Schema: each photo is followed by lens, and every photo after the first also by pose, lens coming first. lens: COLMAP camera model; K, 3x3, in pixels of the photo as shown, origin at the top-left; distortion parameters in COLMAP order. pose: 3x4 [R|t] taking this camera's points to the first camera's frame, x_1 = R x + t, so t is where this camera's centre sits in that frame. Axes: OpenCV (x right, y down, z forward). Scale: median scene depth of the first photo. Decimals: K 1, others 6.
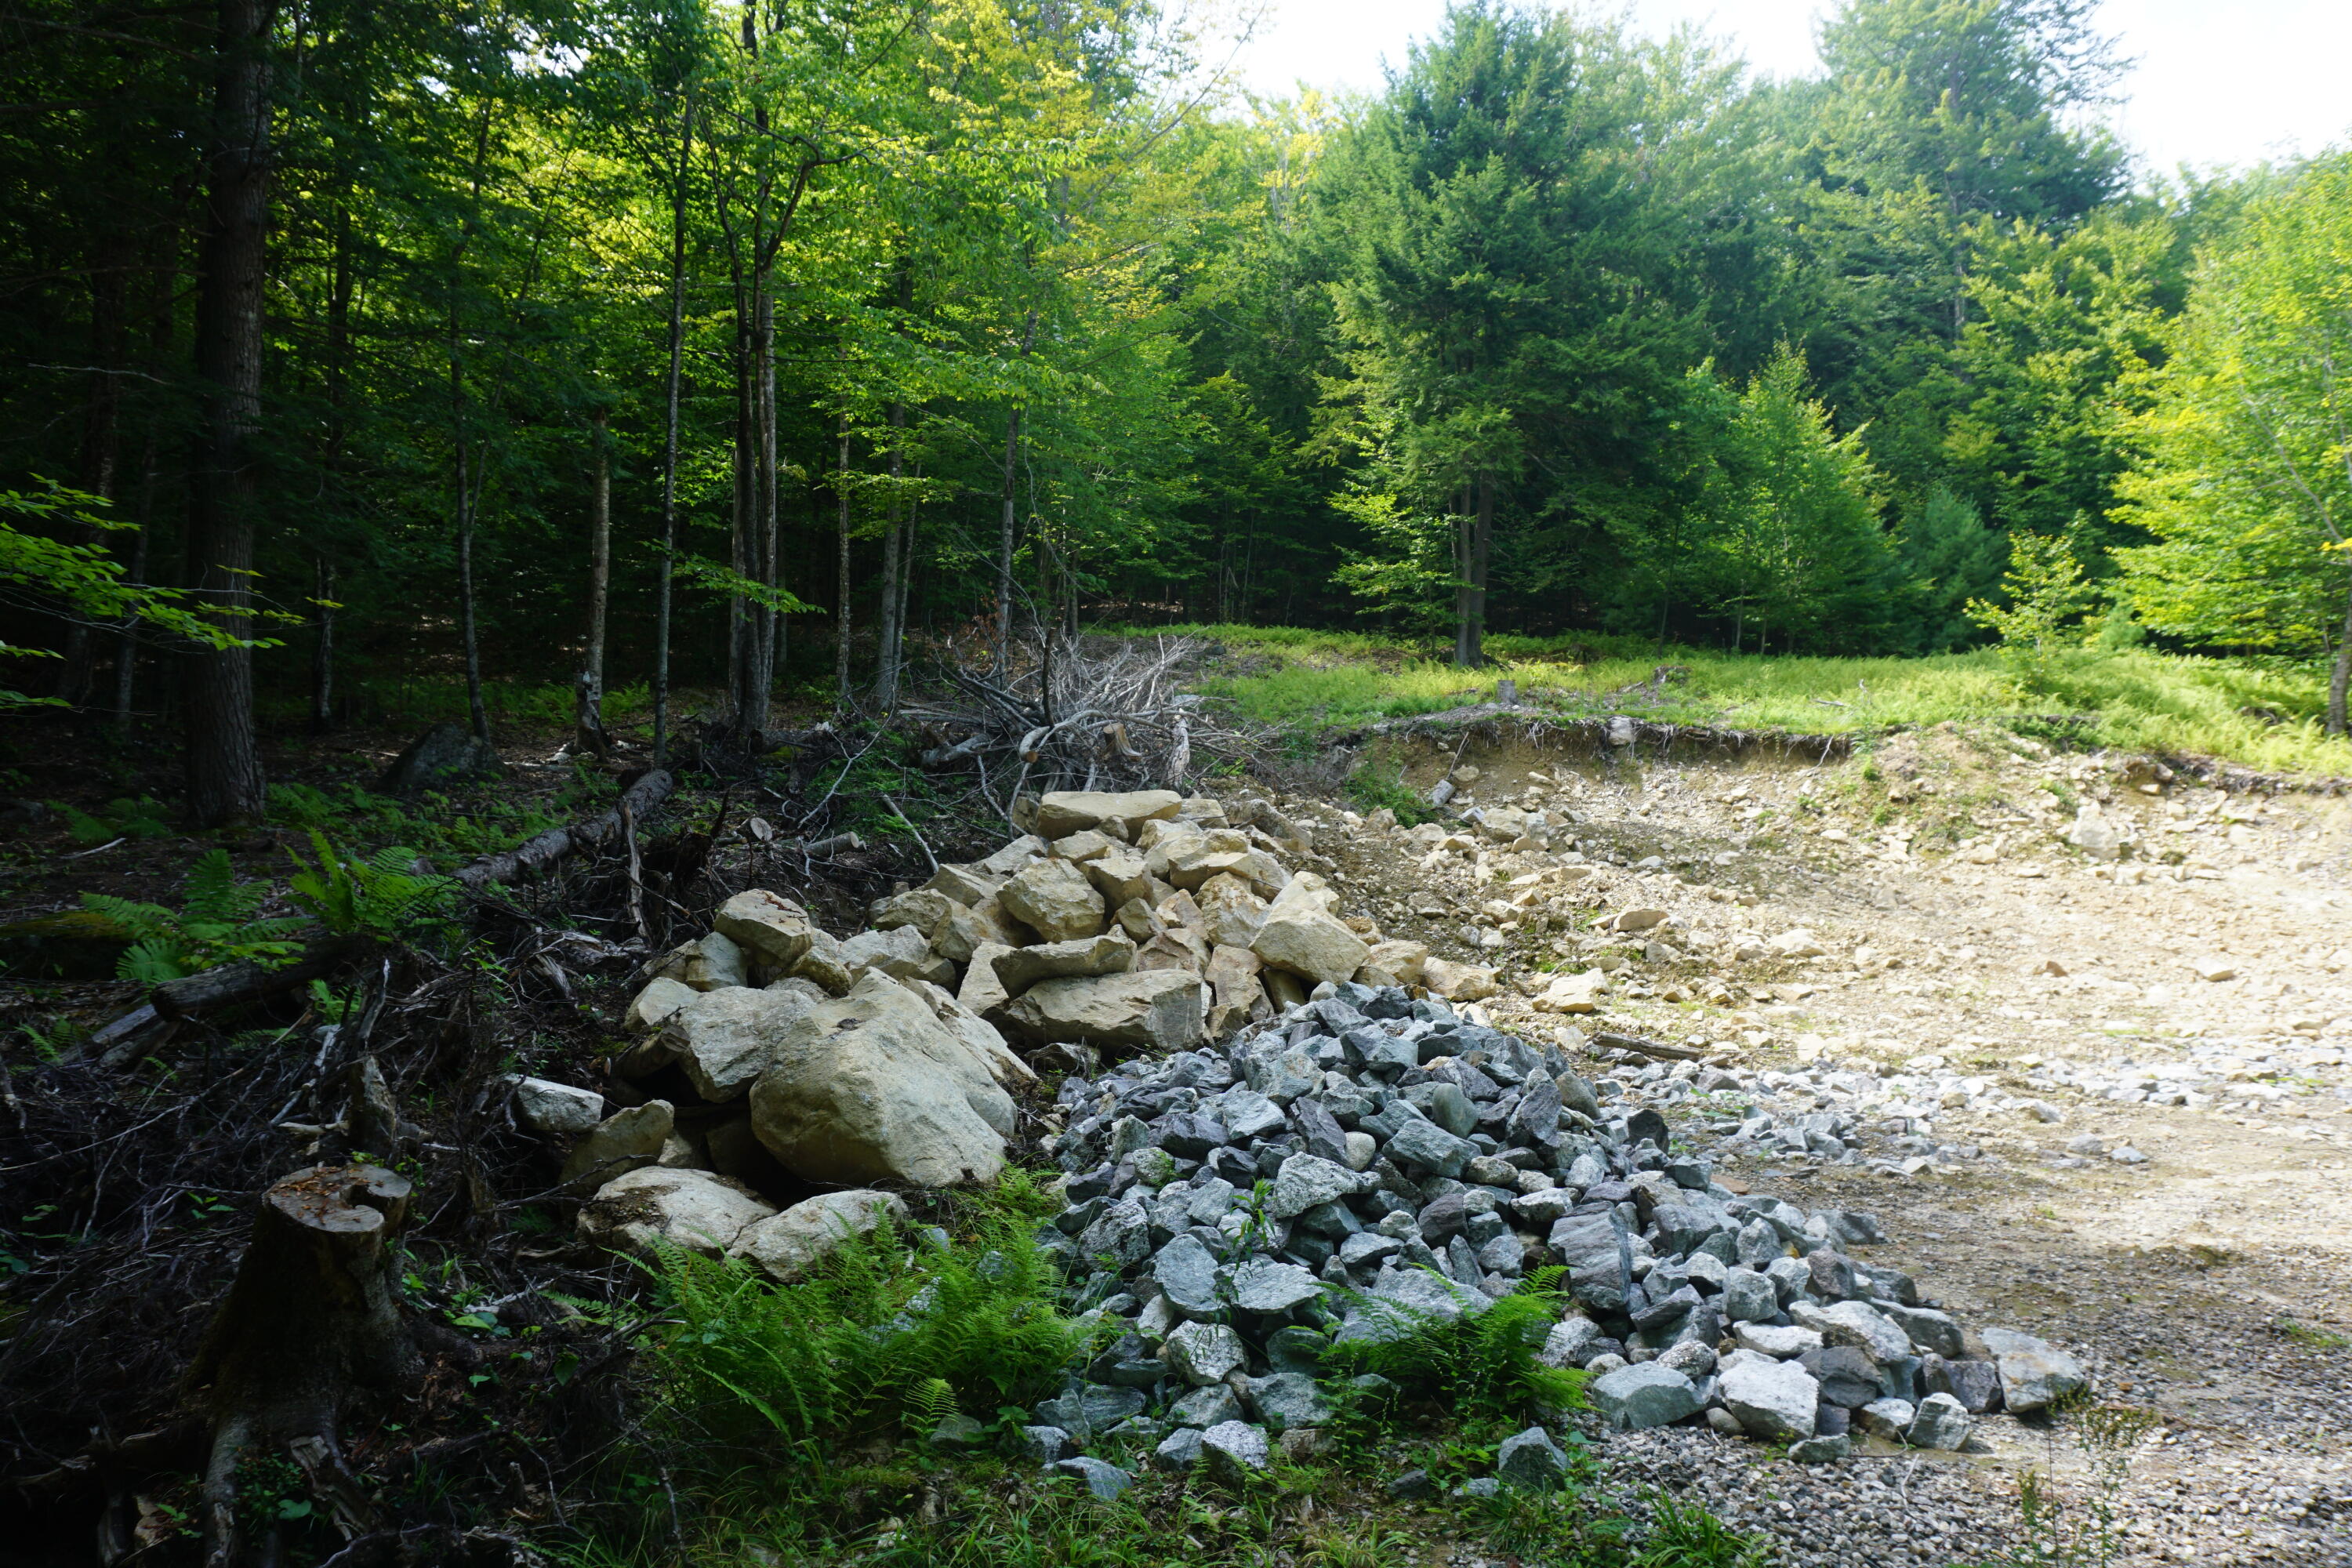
lens RADIAL K [[1596.4, 0, 1176.0], [0, 1596.4, 784.0], [0, 0, 1]] dist [-0.054919, 0.033875]
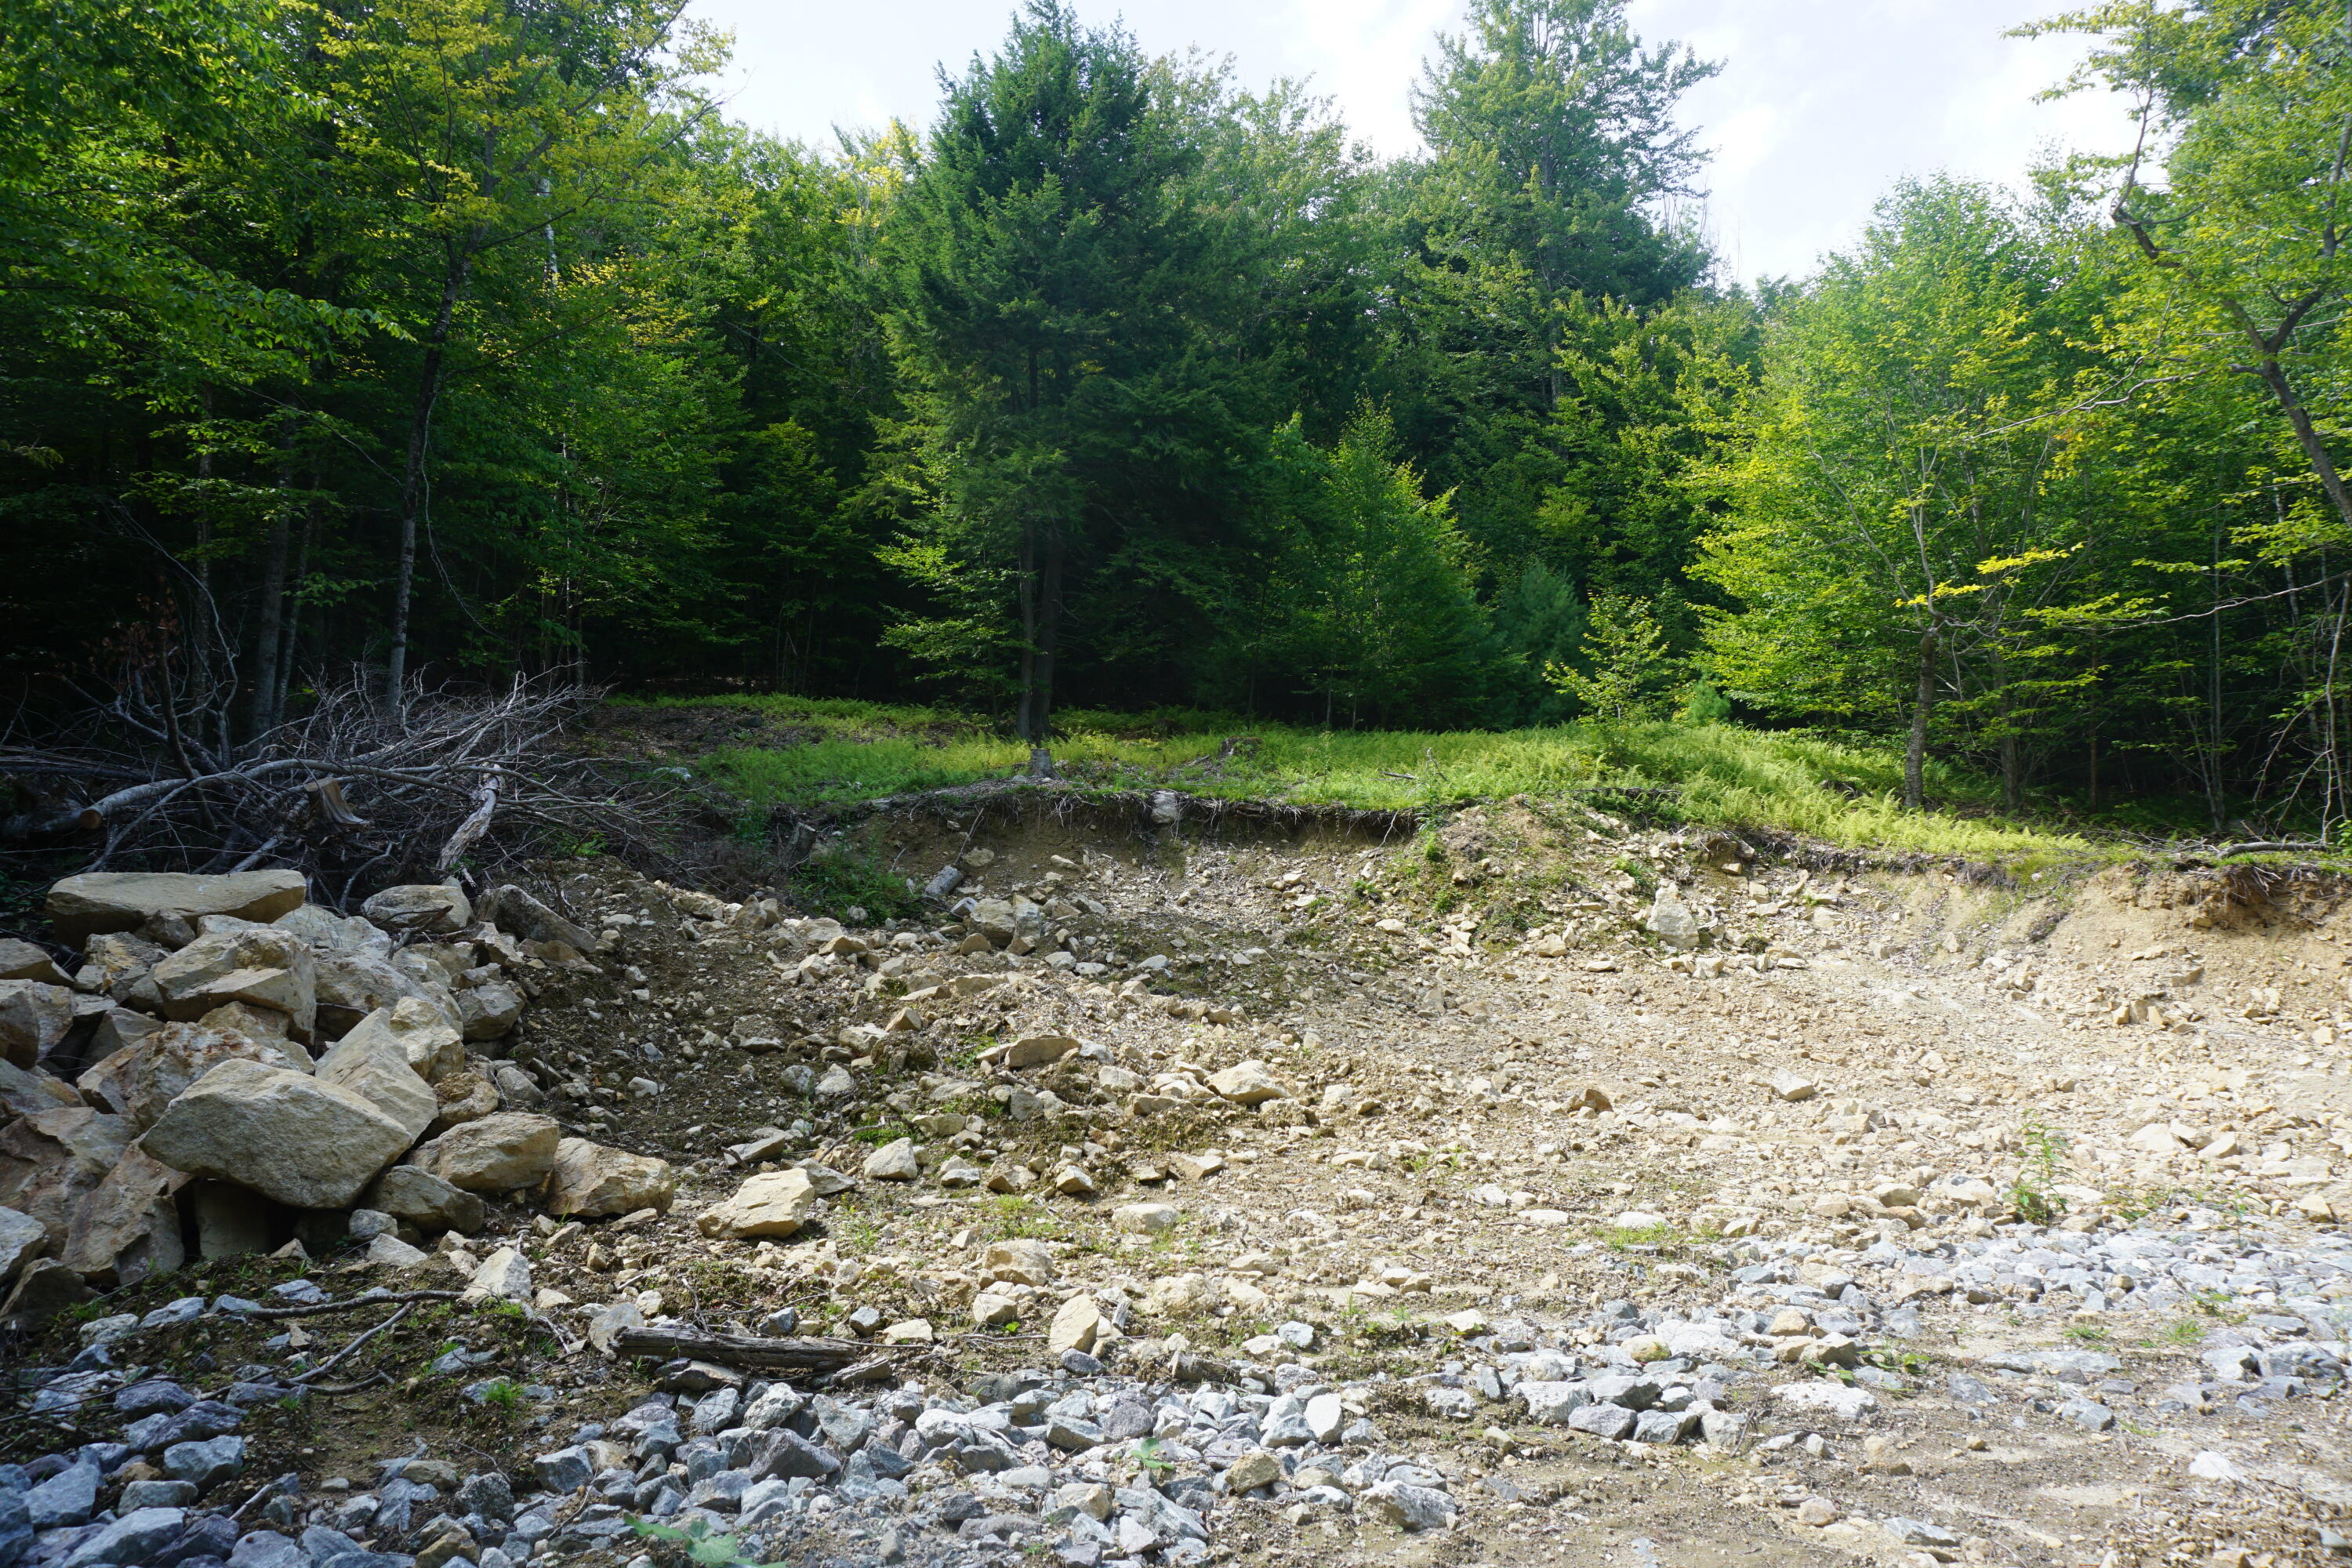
lens RADIAL K [[1574.5, 0, 1180.7], [0, 1574.5, 789.3], [0, 0, 1]] dist [-0.064316, 0.036338]
pose [[0.980059, 0.002344, 0.198693, 0.138030], [0.009118, 0.998347, -0.056754, 0.006170], [-0.198498, 0.057433, 0.978417, 0.191723]]
